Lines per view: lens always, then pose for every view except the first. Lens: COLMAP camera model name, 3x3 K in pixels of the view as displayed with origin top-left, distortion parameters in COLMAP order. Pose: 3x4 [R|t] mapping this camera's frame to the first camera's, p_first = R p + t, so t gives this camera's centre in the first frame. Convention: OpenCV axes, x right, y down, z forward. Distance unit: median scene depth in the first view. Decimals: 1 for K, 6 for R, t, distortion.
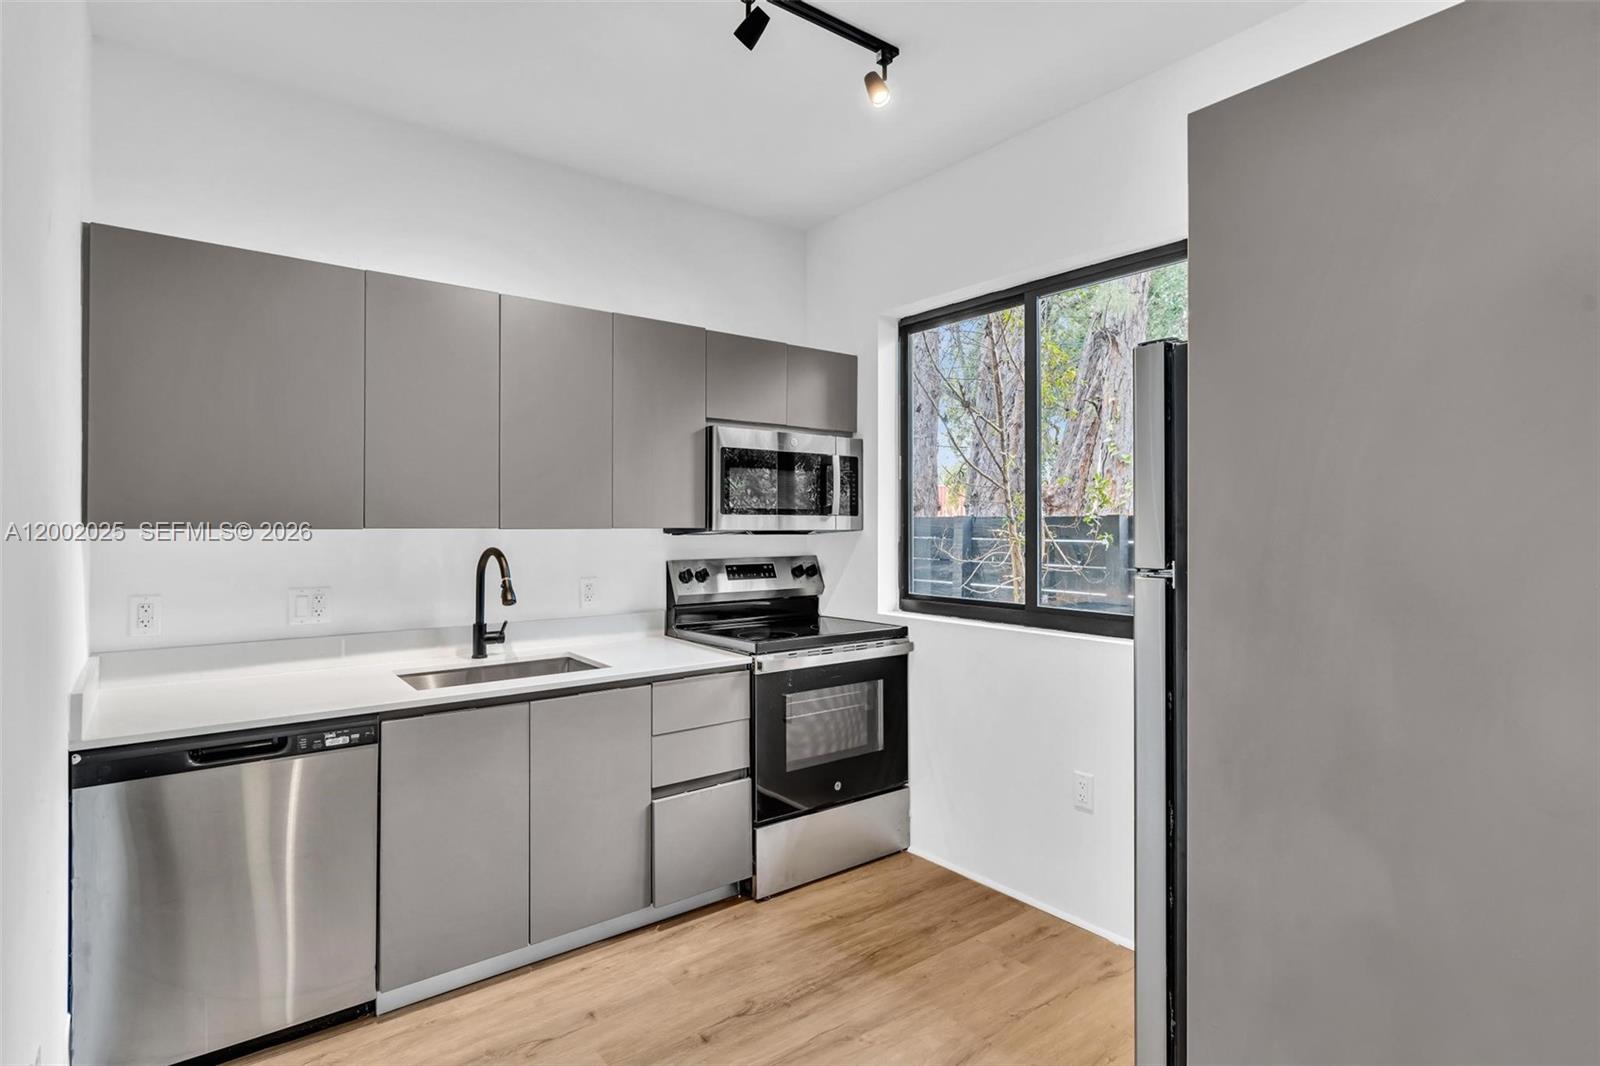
lens RADIAL K [[805.2, 0, 805.0], [0, 805.2, 517.8], [0, 0, 1]] dist [0.000187, 0.000653]
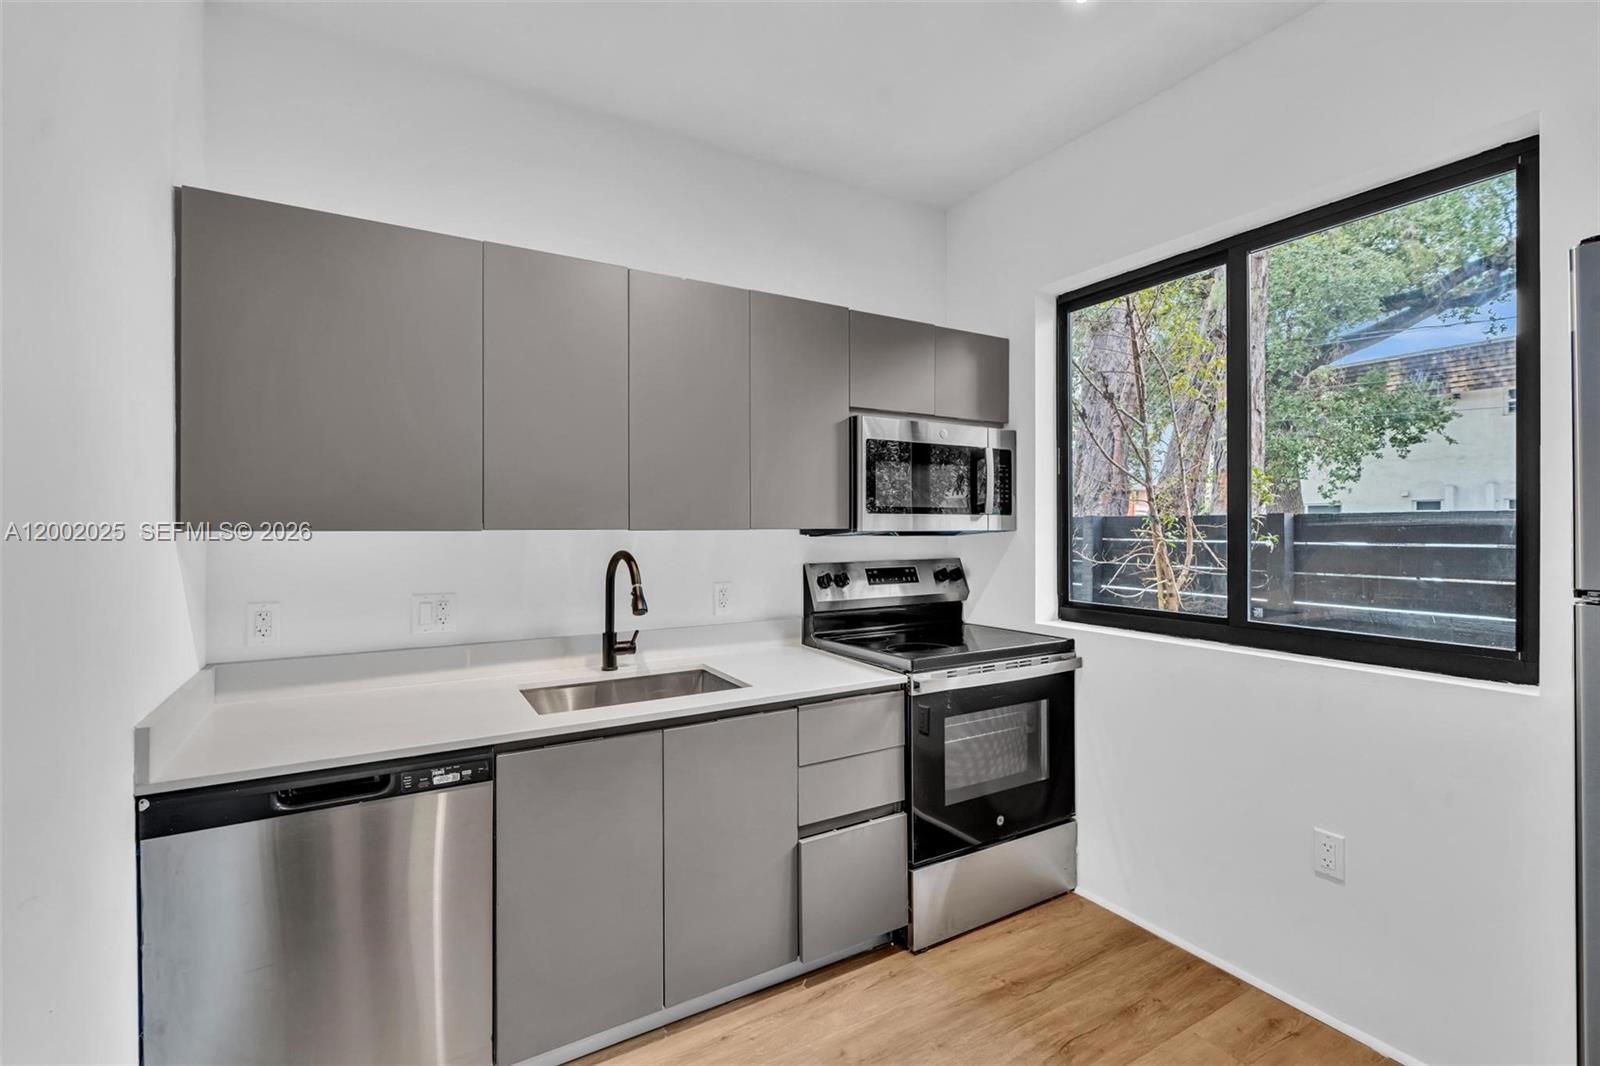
lens RADIAL K [[714.7, 0, 809.1], [0, 714.7, 523.8], [0, 0, 1]] dist [0.000240, -0.000212]
pose [[0.992495, -0.002830, -0.122249, -0.077533], [0.003551, 0.999978, 0.005681, 0.002531], [0.122231, -0.006073, 0.992483, 0.218433]]
